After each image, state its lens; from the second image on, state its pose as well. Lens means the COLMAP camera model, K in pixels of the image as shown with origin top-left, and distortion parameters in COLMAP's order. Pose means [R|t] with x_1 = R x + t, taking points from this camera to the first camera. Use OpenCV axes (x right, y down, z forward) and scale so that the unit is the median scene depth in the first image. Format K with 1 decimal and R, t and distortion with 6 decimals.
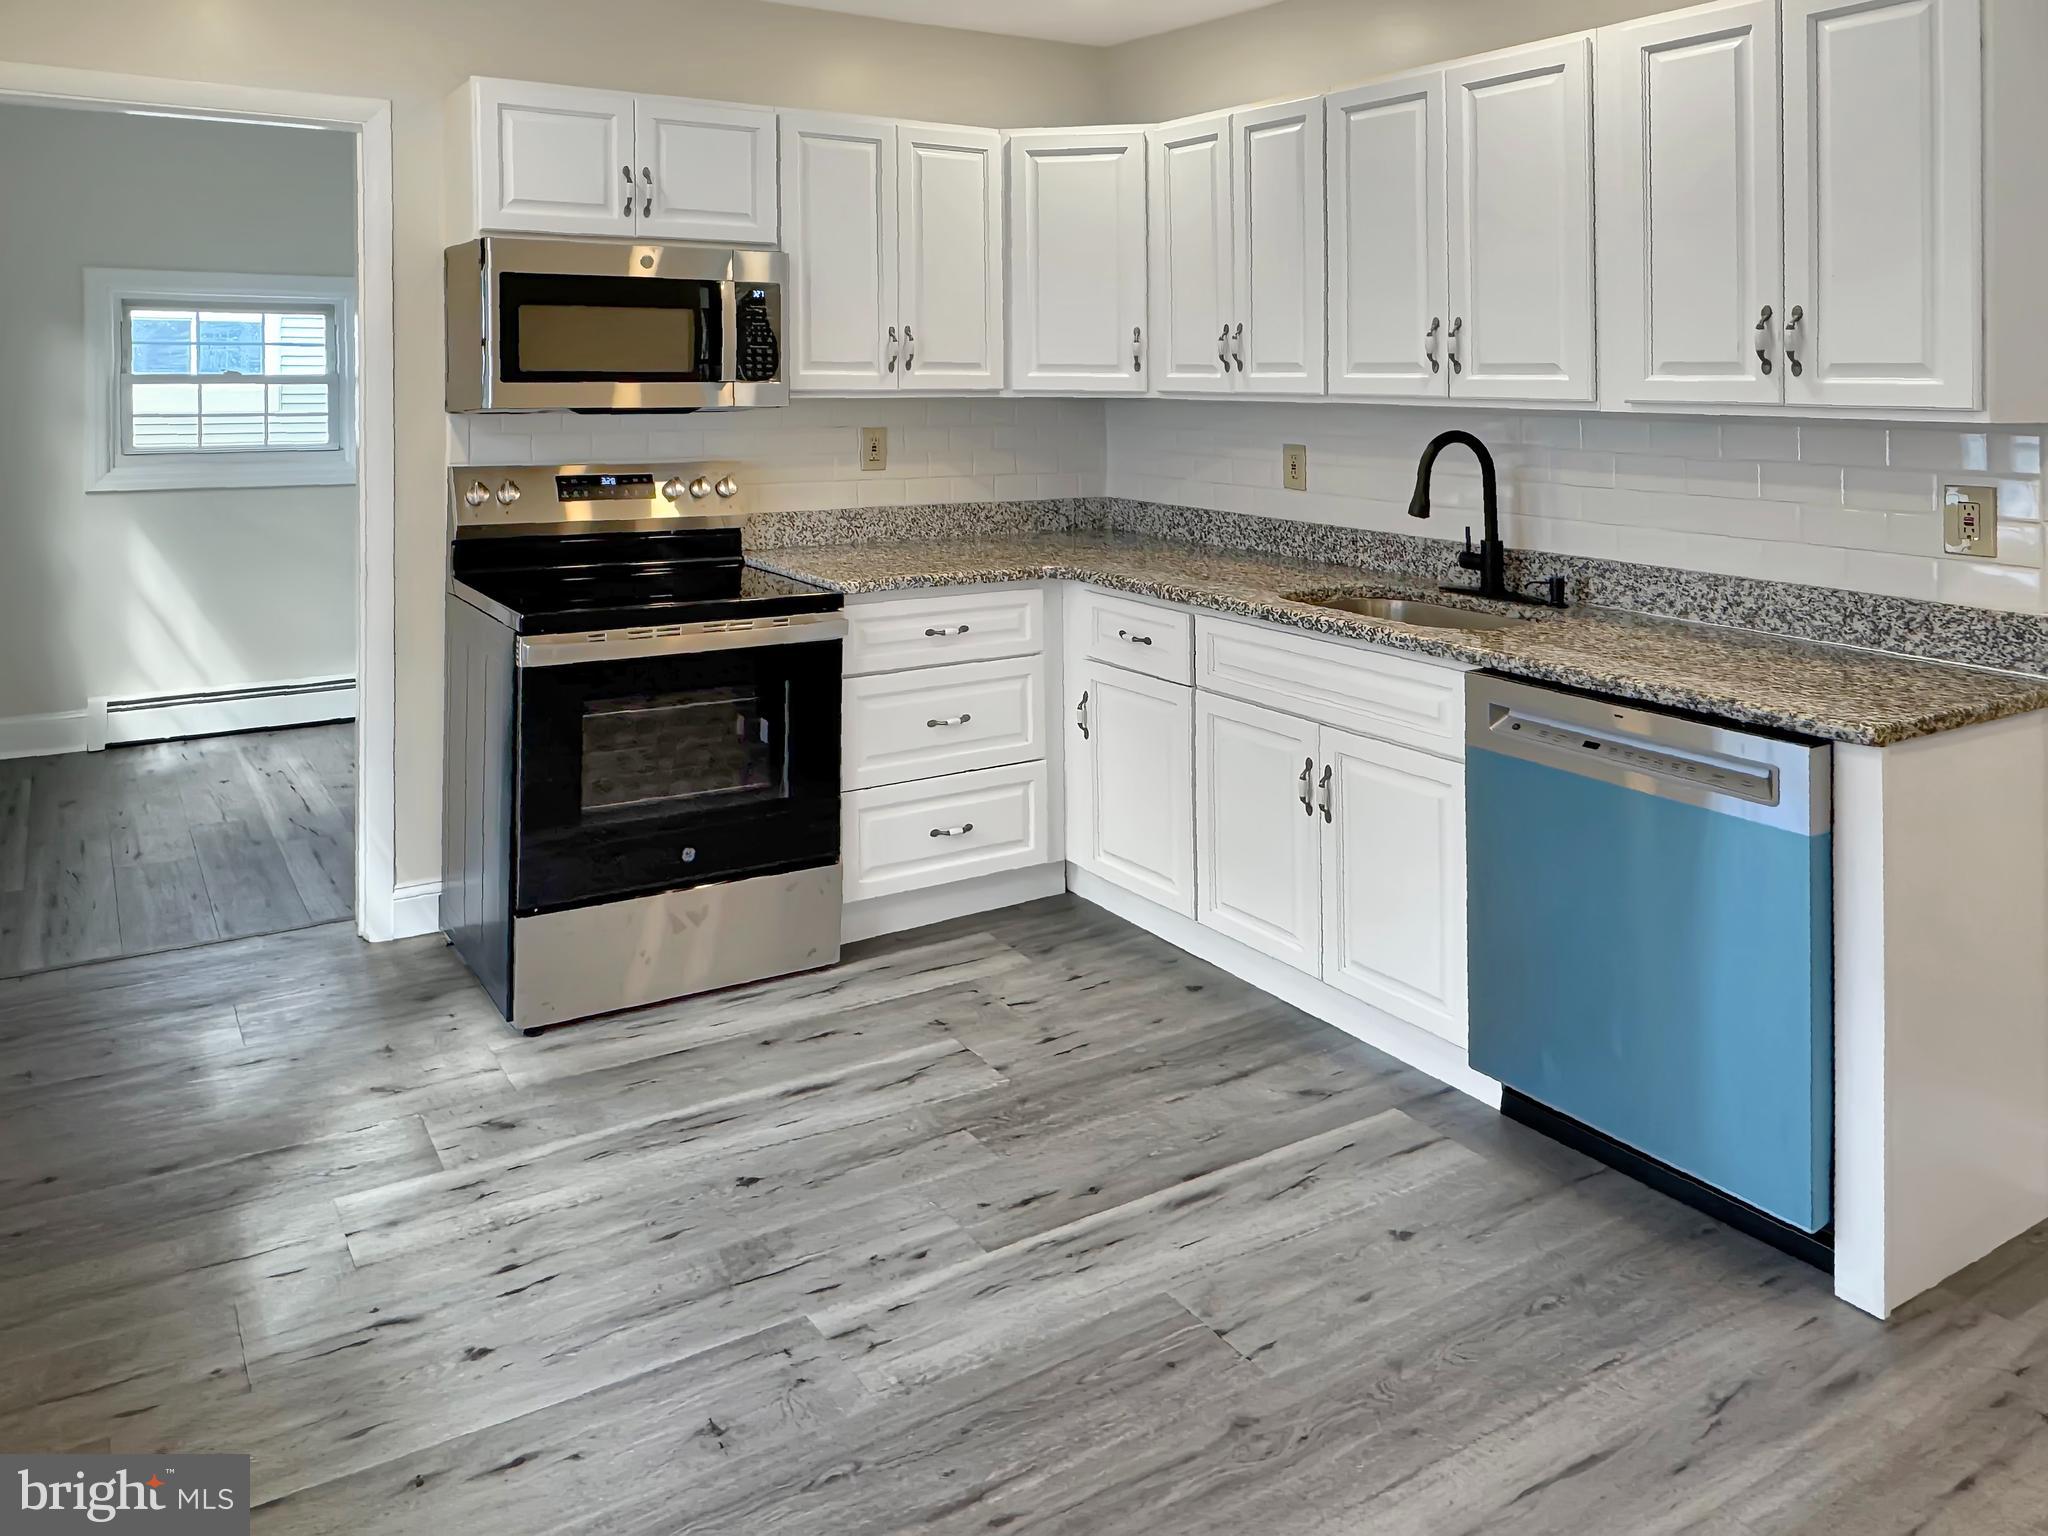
lens RADIAL K [[1372.1, 0, 1024.0], [0, 1372.1, 768.0], [0, 0, 1]] dist [-0.064265, 0.060113]
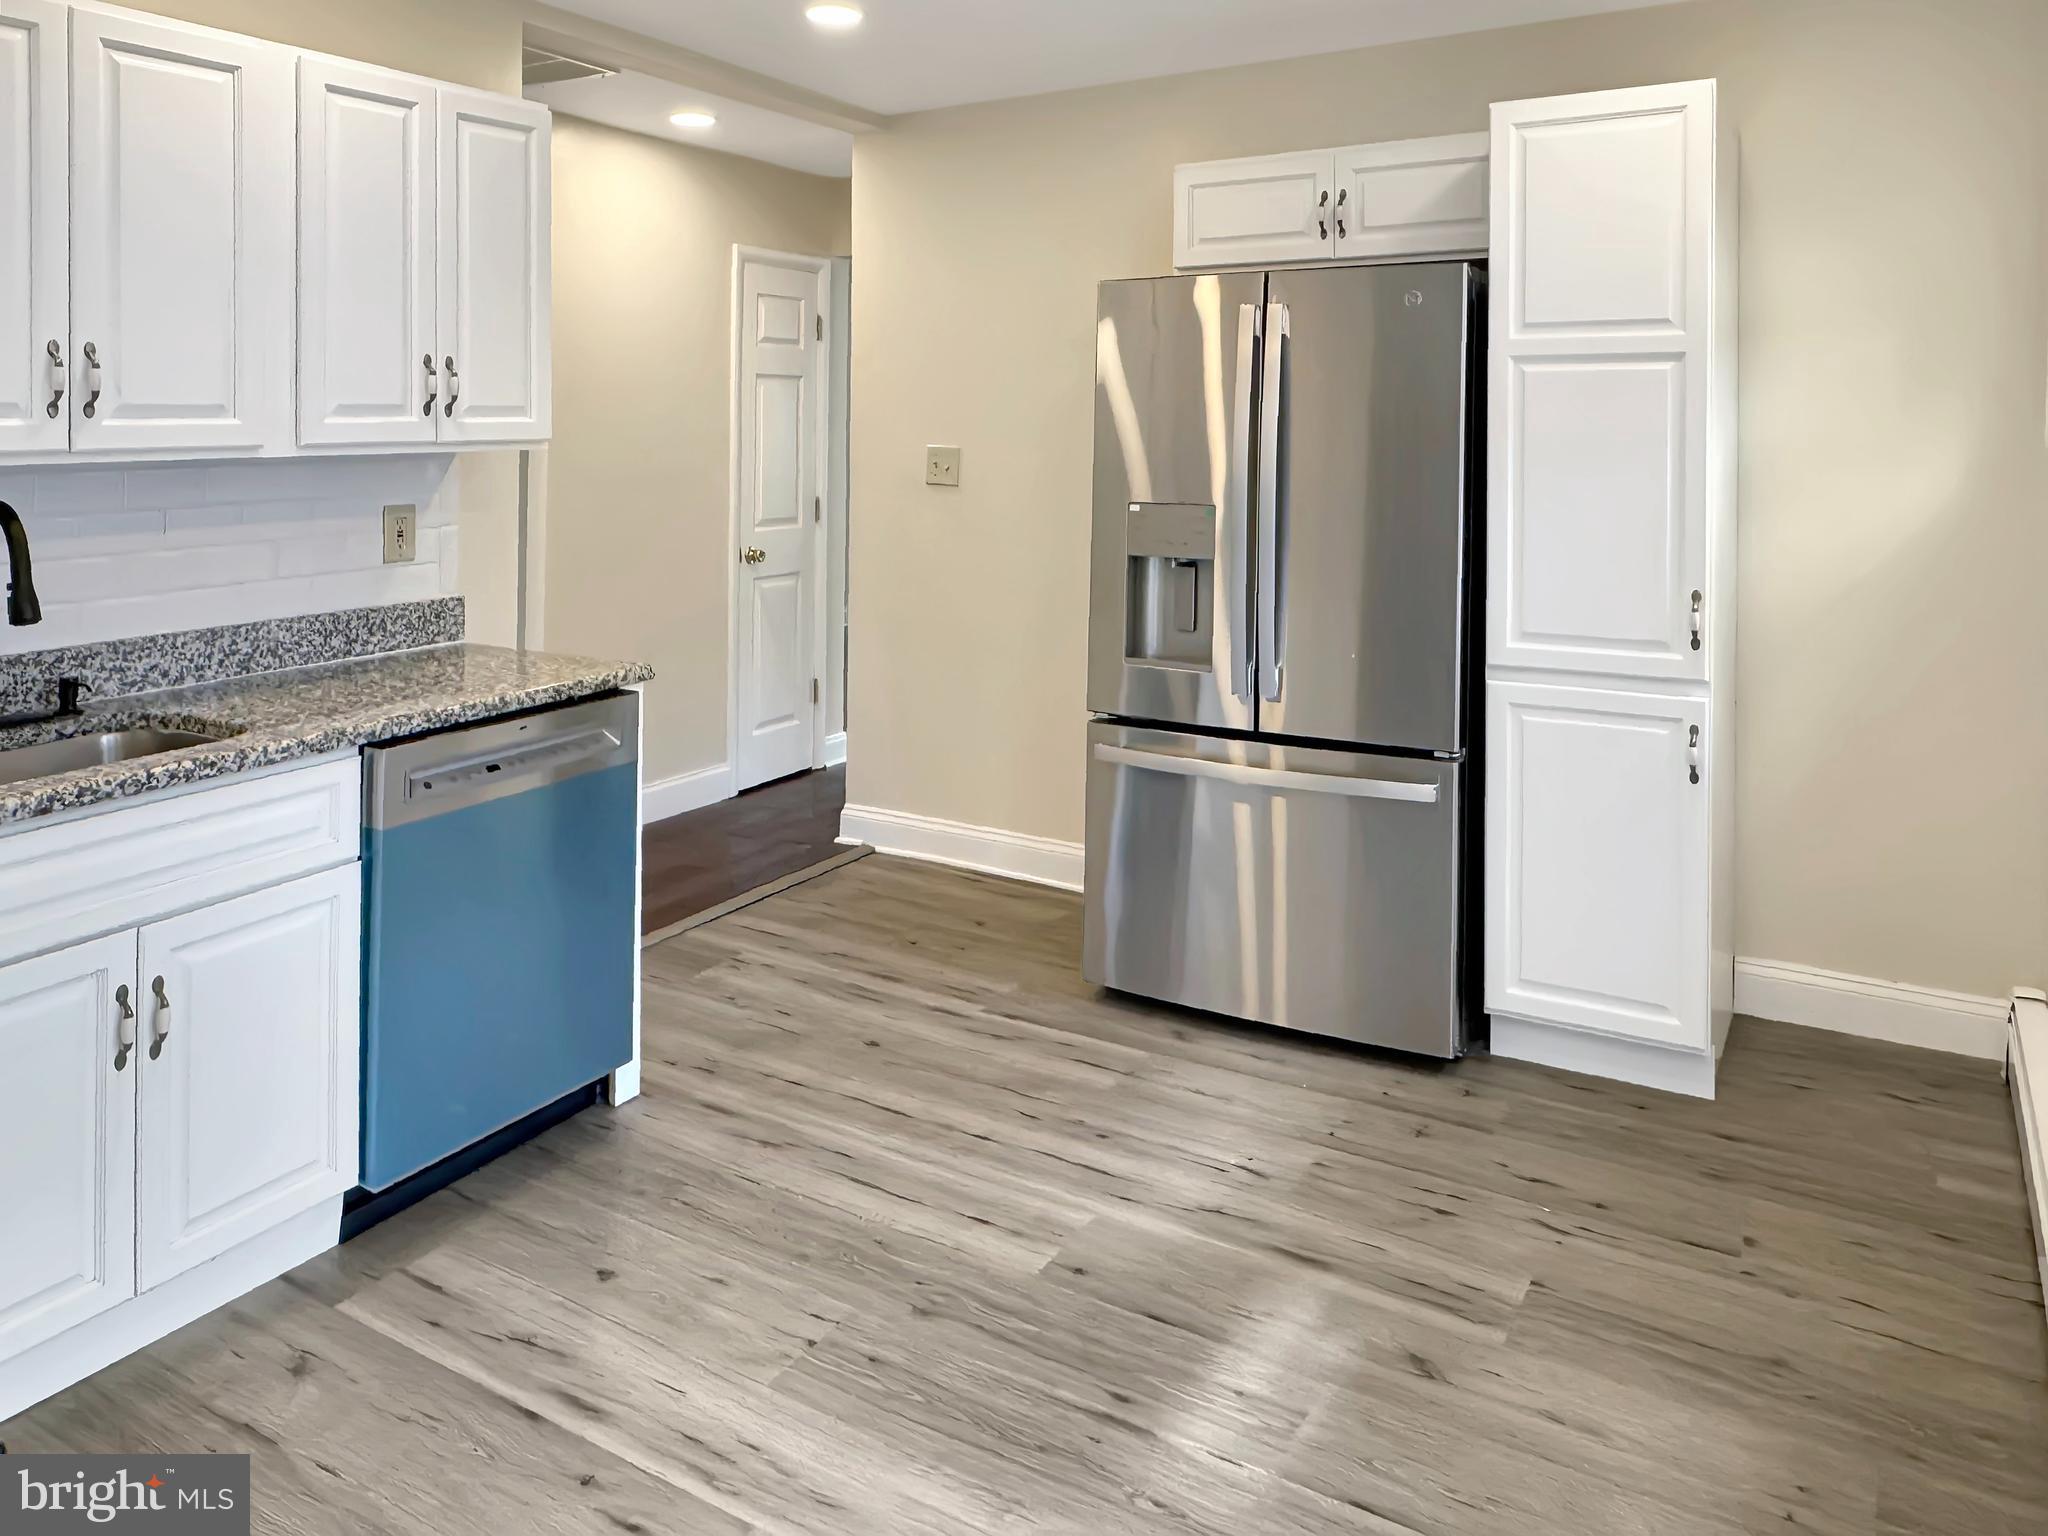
lens RADIAL K [[1386.8, 0, 1025.3], [0, 1386.8, 820.0], [0, 0, 1]] dist [-0.009532, -0.004444]
pose [[-0.403524, -0.255771, 0.878493, -0.657176], [0.264582, 0.886496, 0.379634, -0.258855], [-0.875879, 0.385624, -0.290050, 0.891484]]
